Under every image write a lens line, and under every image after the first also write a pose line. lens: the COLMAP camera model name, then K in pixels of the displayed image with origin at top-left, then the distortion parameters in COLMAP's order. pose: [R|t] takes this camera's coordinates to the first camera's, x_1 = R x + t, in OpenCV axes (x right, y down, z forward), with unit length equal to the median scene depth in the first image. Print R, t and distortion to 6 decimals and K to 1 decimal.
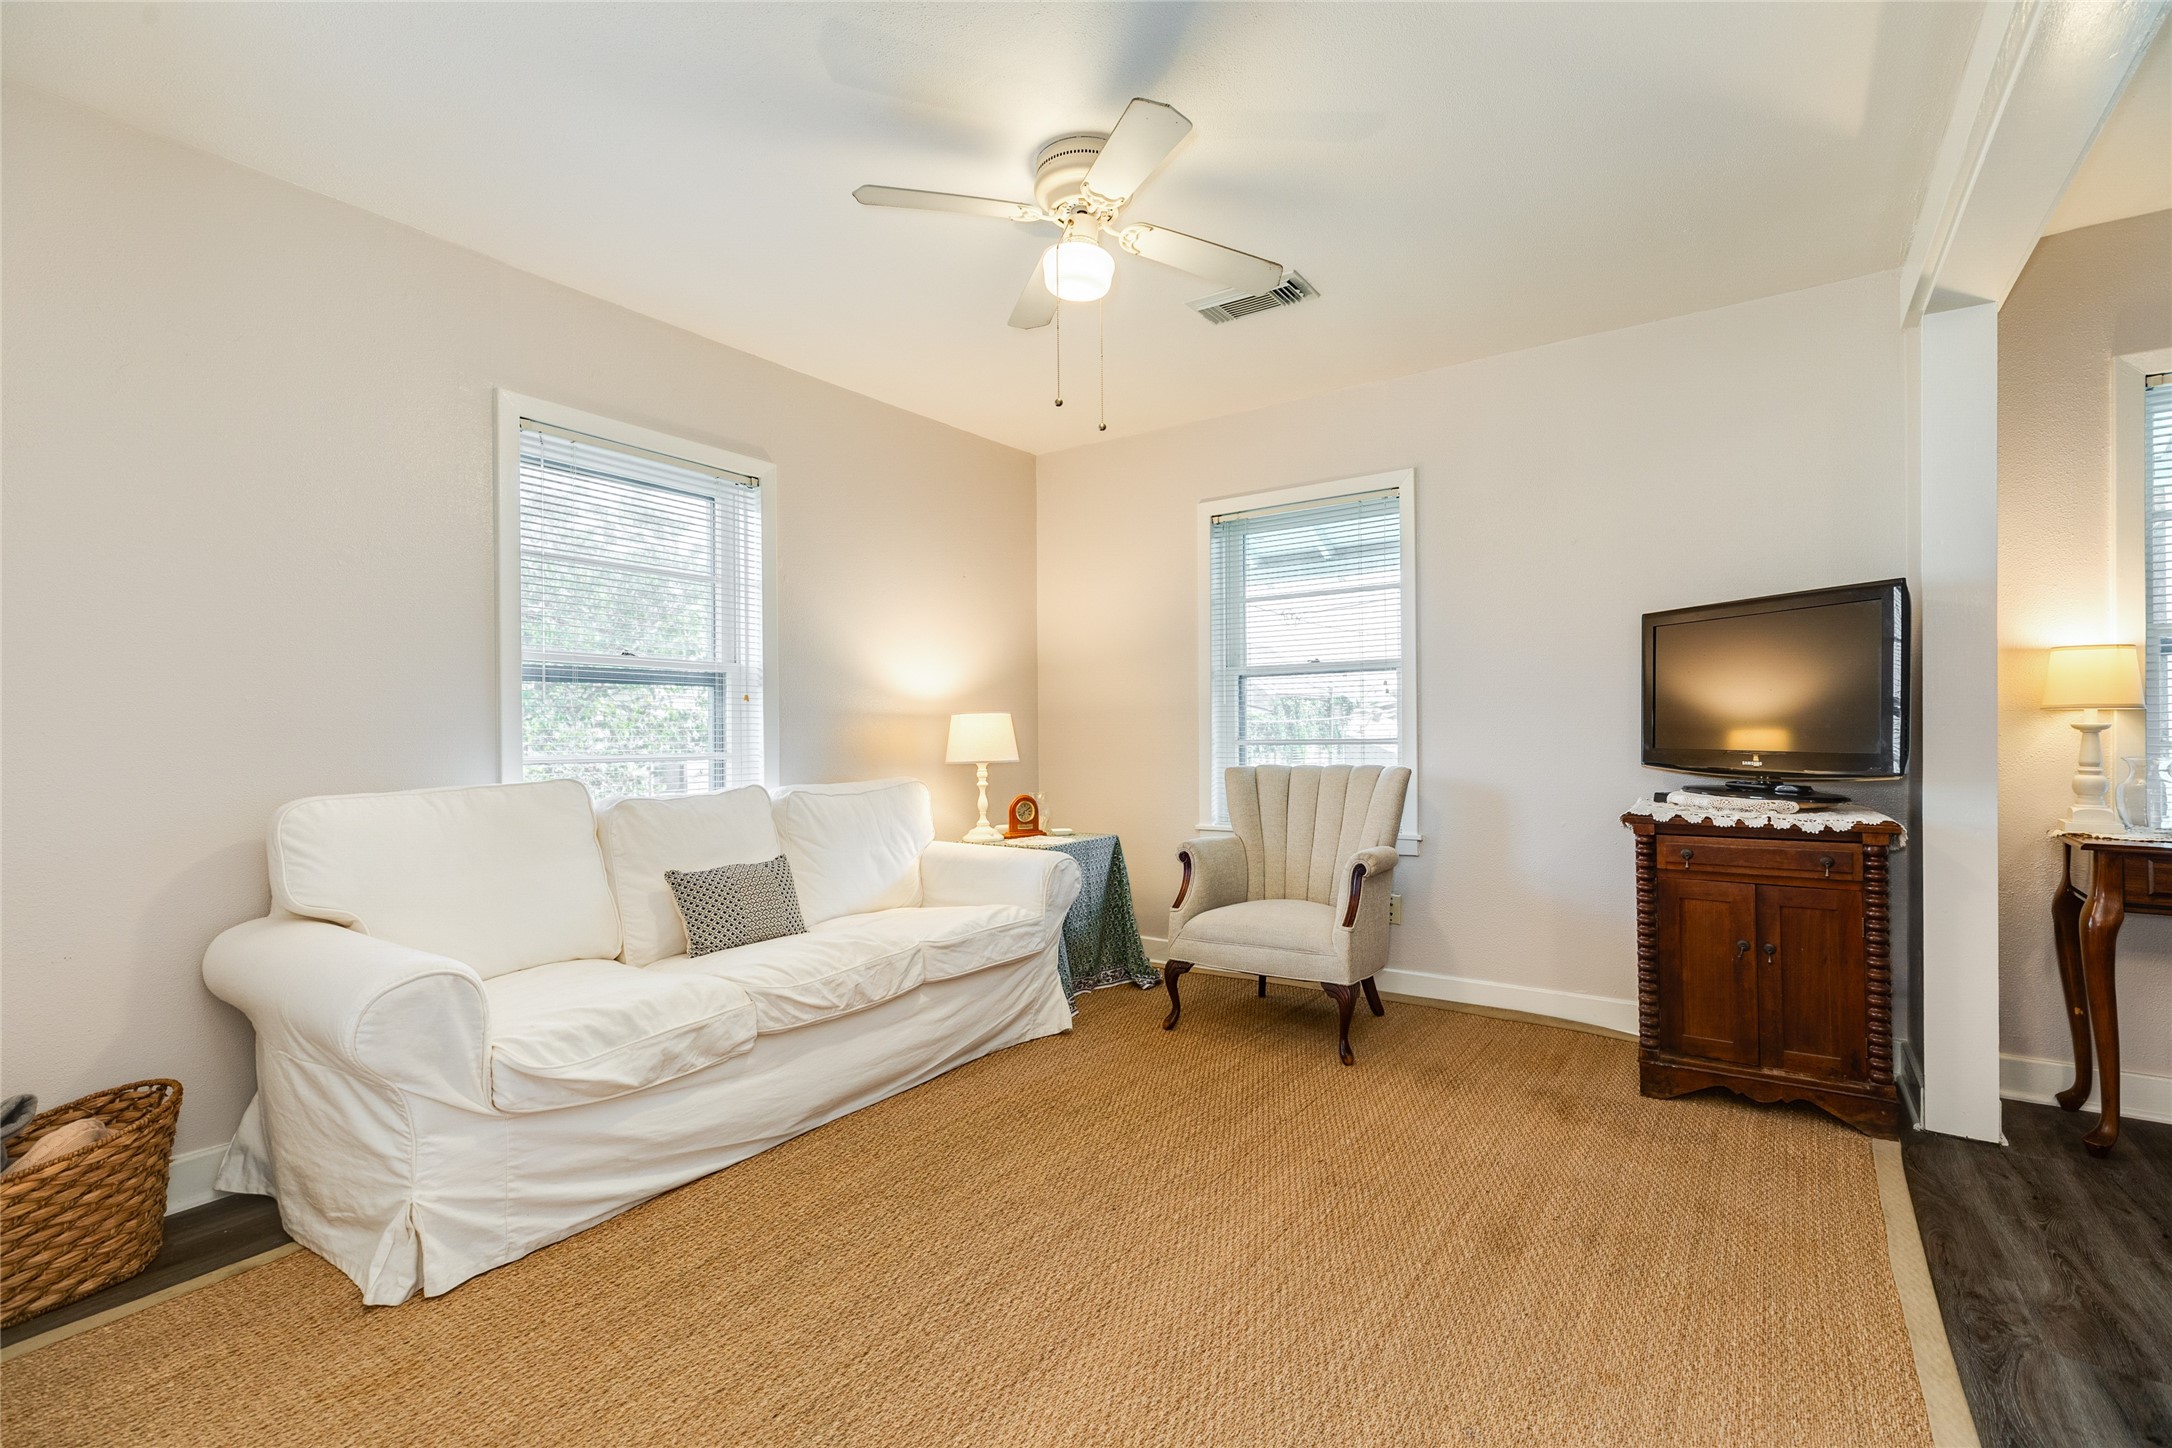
lens RADIAL K [[962.9, 0, 1086.0], [0, 962.9, 724.0], [0, 0, 1]] dist [0.002630, 0.000305]
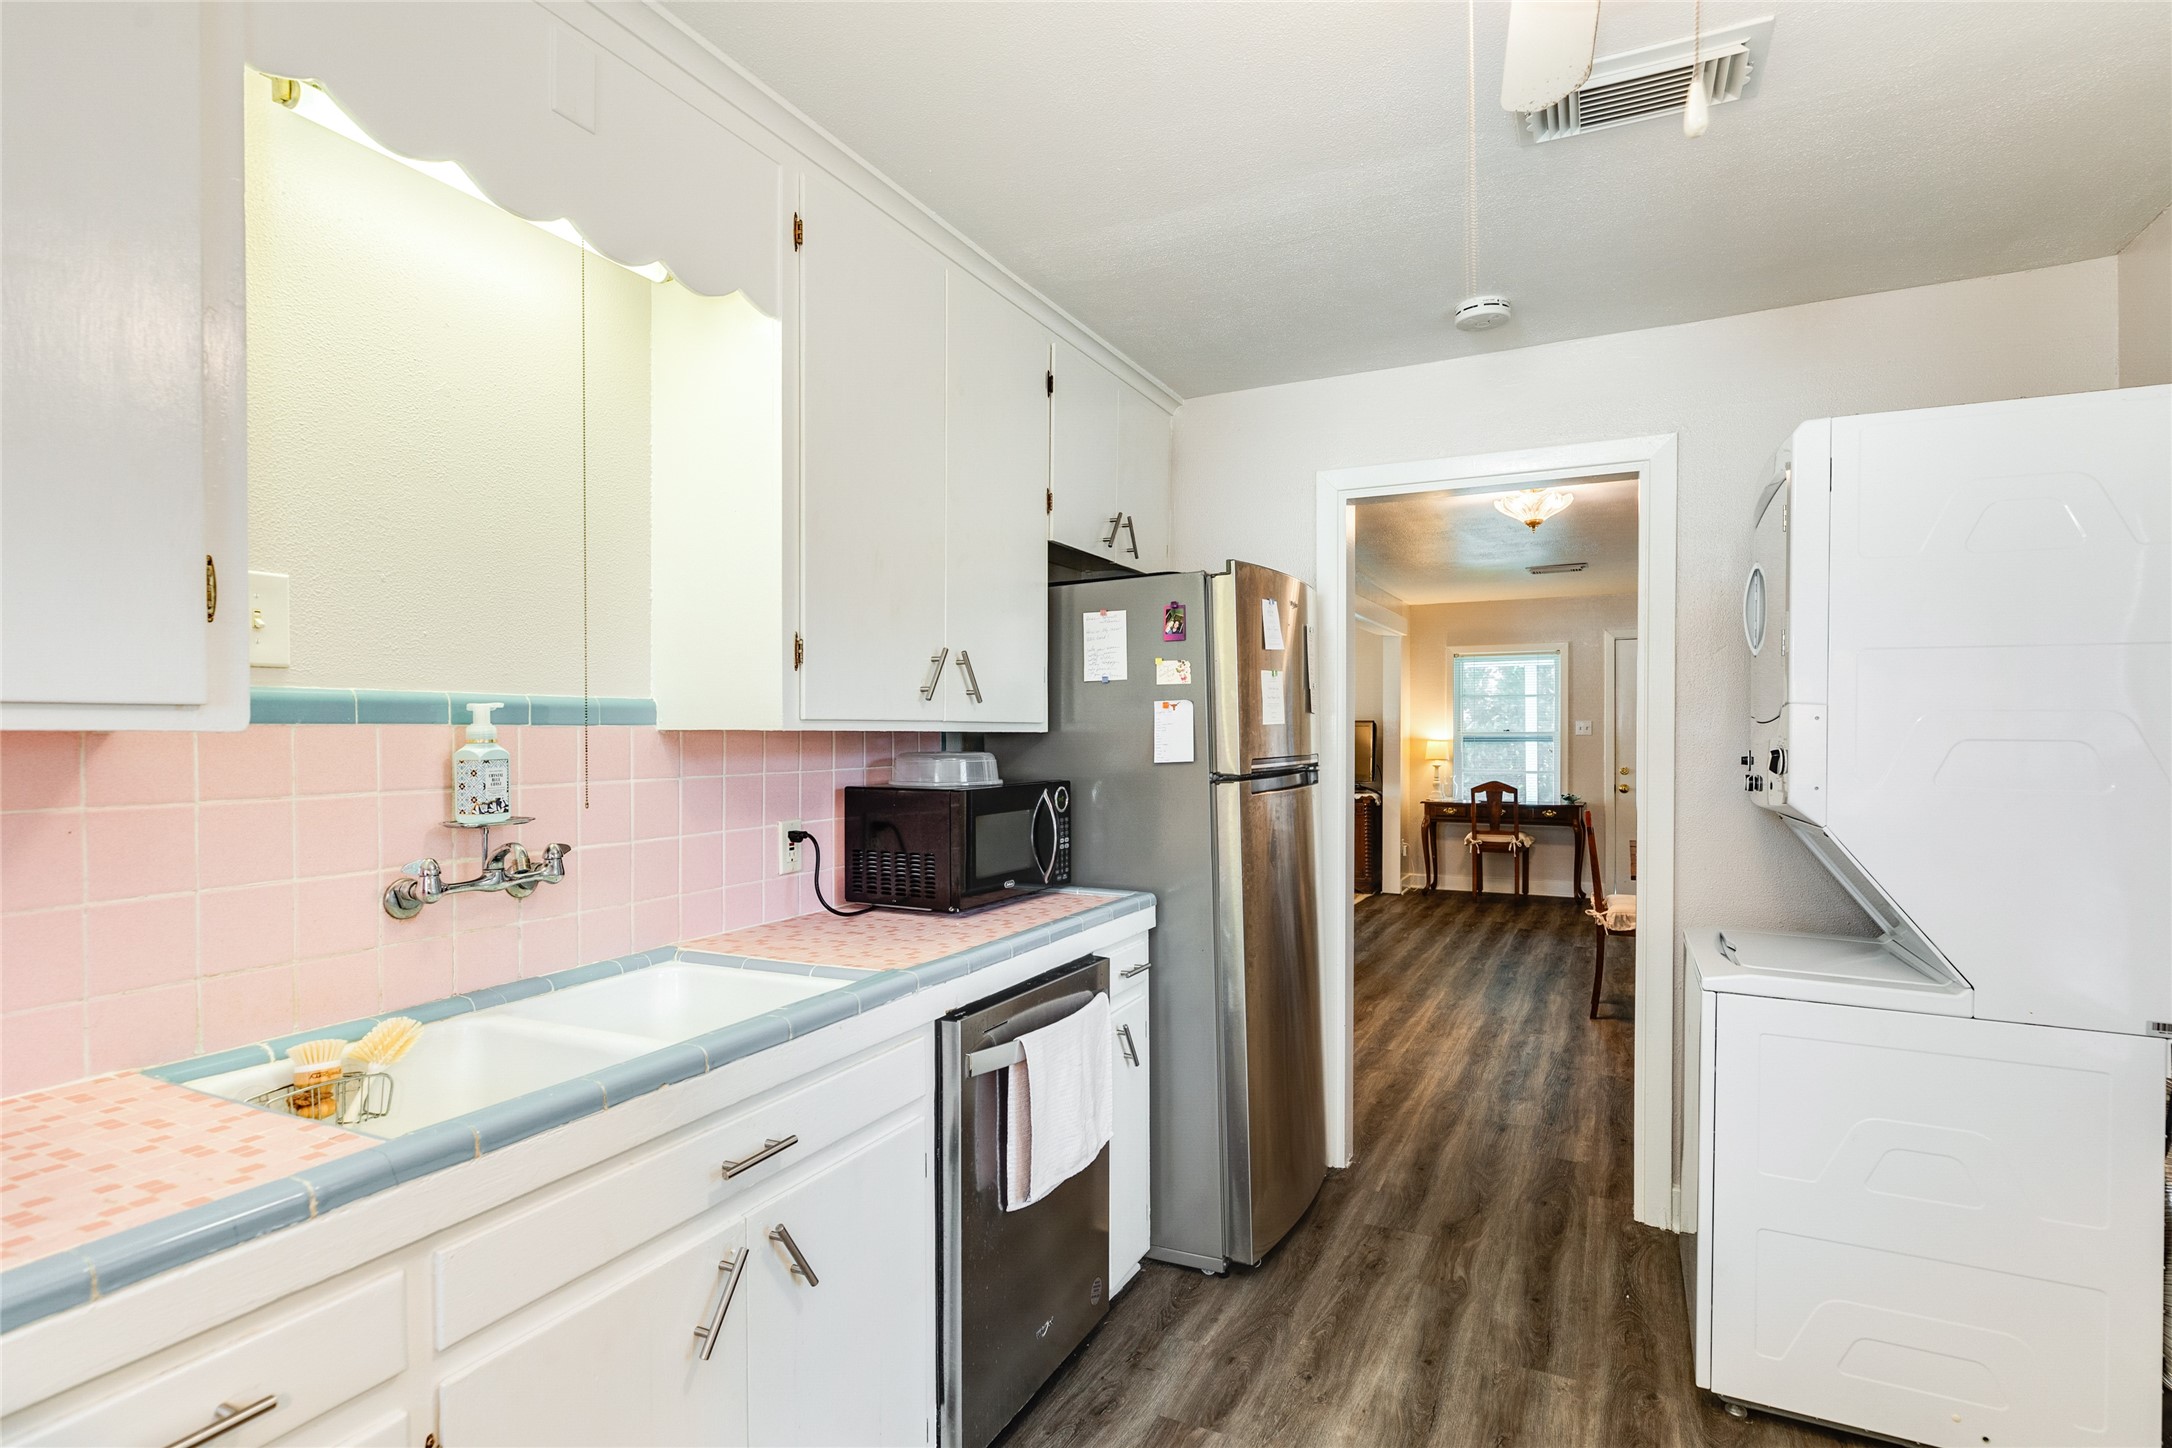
lens RADIAL K [[1072.4, 0, 1088.4], [0, 1072.4, 736.0], [0, 0, 1]] dist [0.000217, -0.000026]
pose [[0.988146, 0.004798, 0.153440, -0.586491], [-0.005558, 0.999974, 0.004520, -0.098878], [-0.153414, -0.005319, 0.988148, -2.167562]]
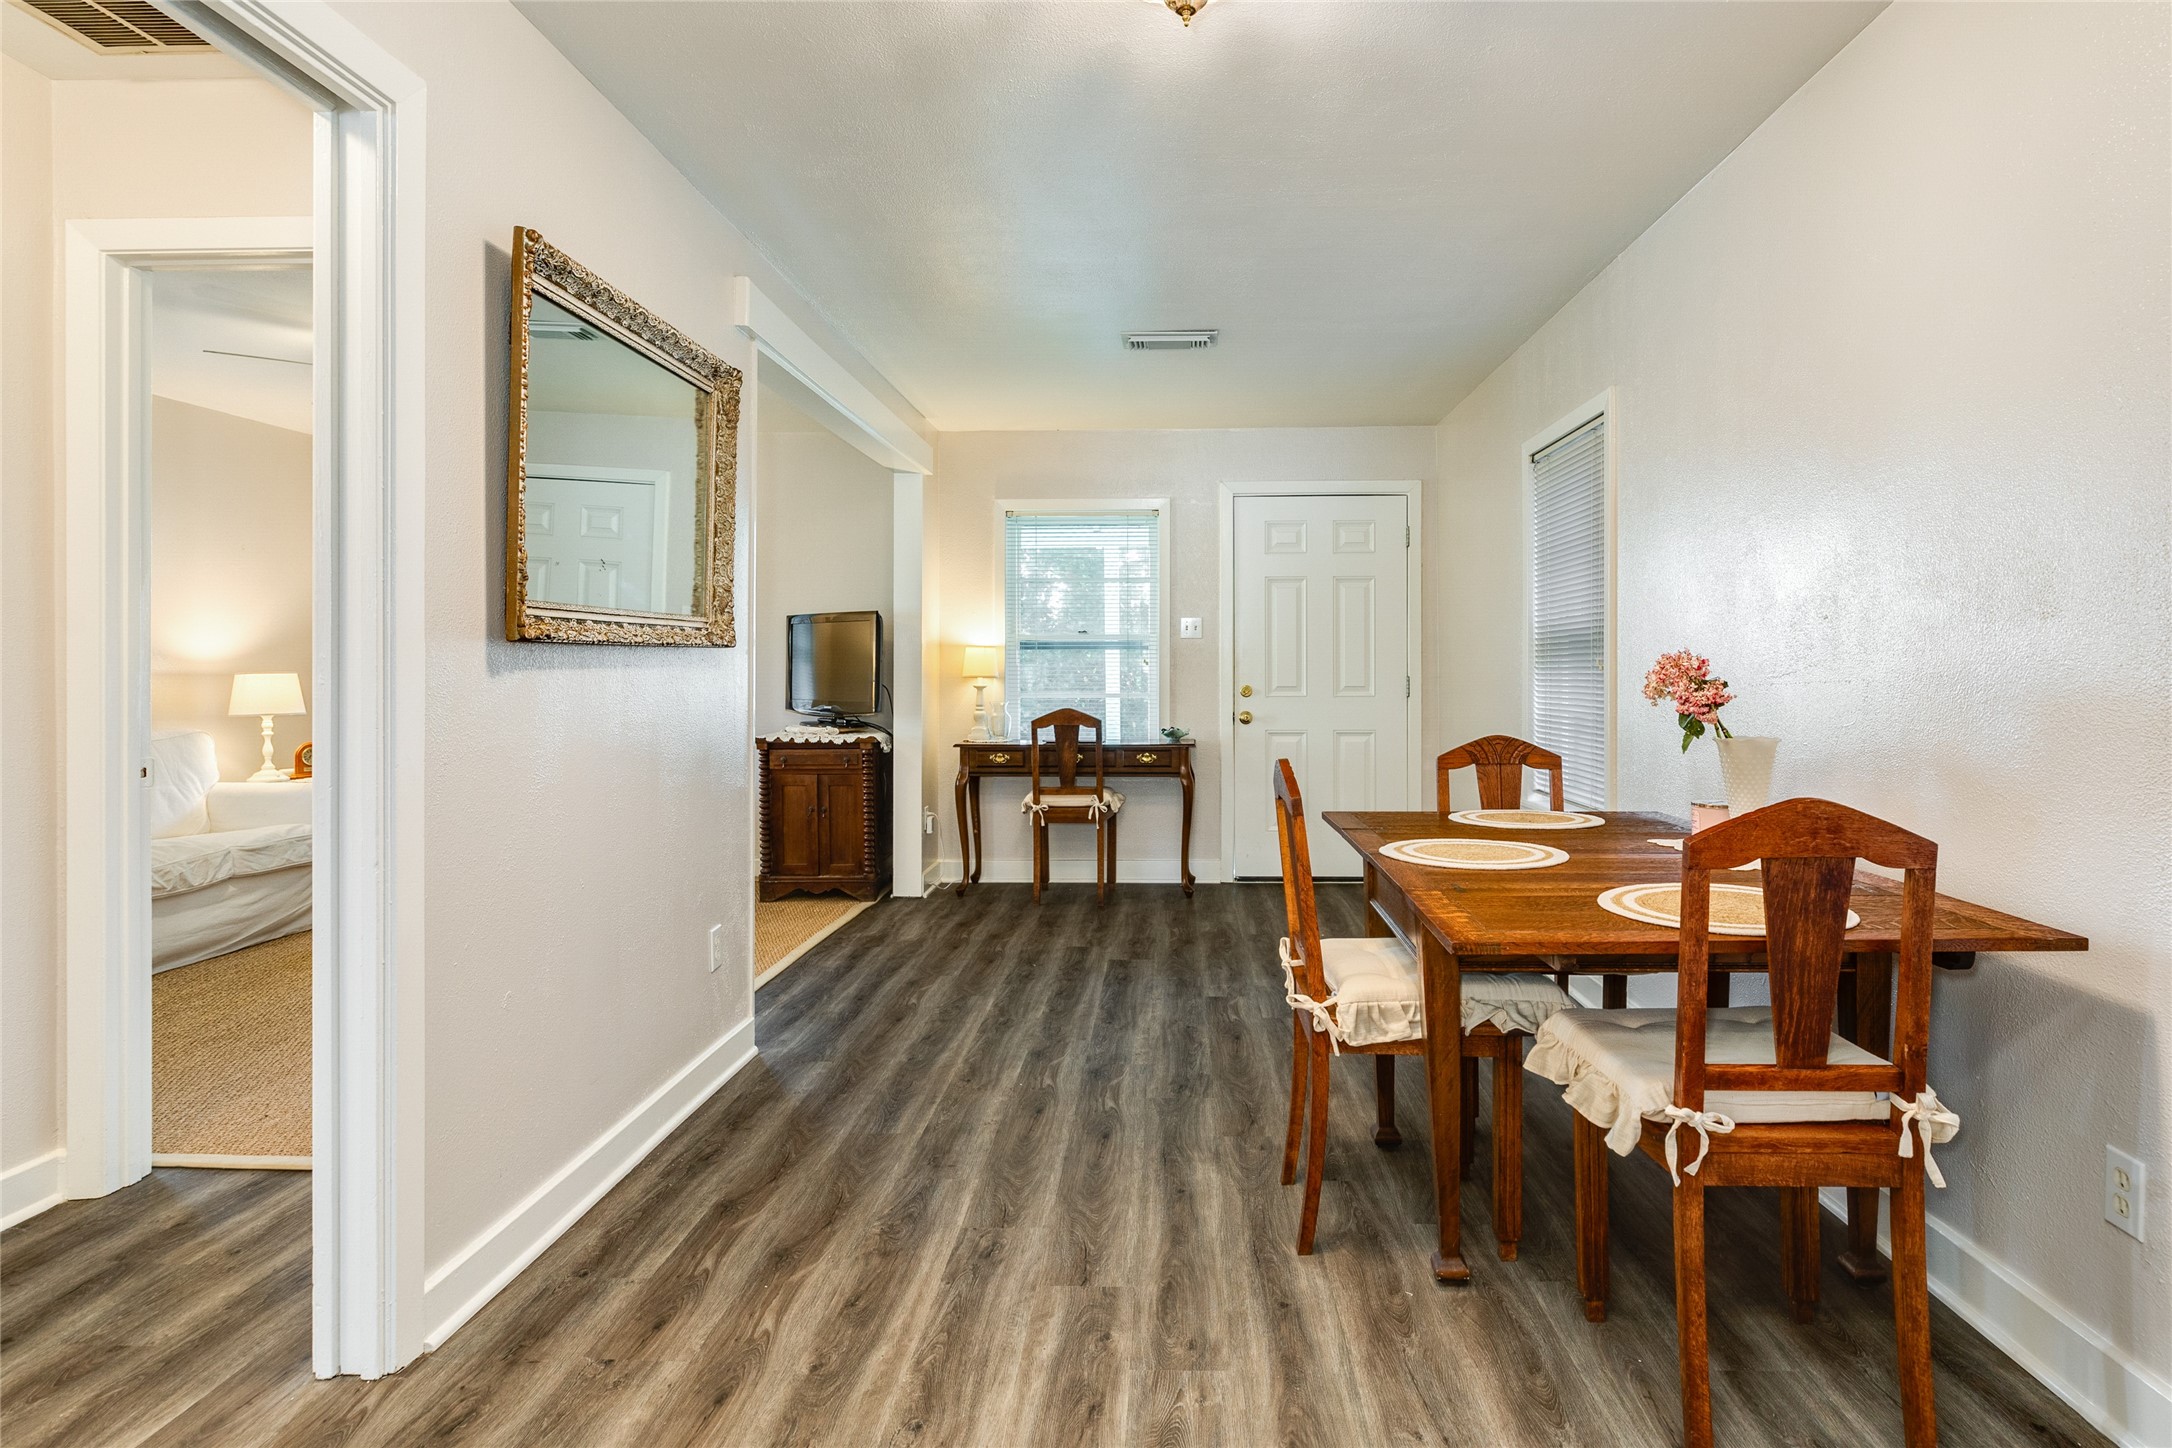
lens RADIAL K [[1175.3, 0, 1134.8], [0, 1175.3, 672.5], [0, 0, 1]] dist [-0.002639, -0.000700]
pose [[0.834418, 0.004734, 0.551112, -0.021363], [-0.006774, 0.999976, 0.001667, -0.031312], [-0.551091, -0.005124, 0.834429, -1.129534]]
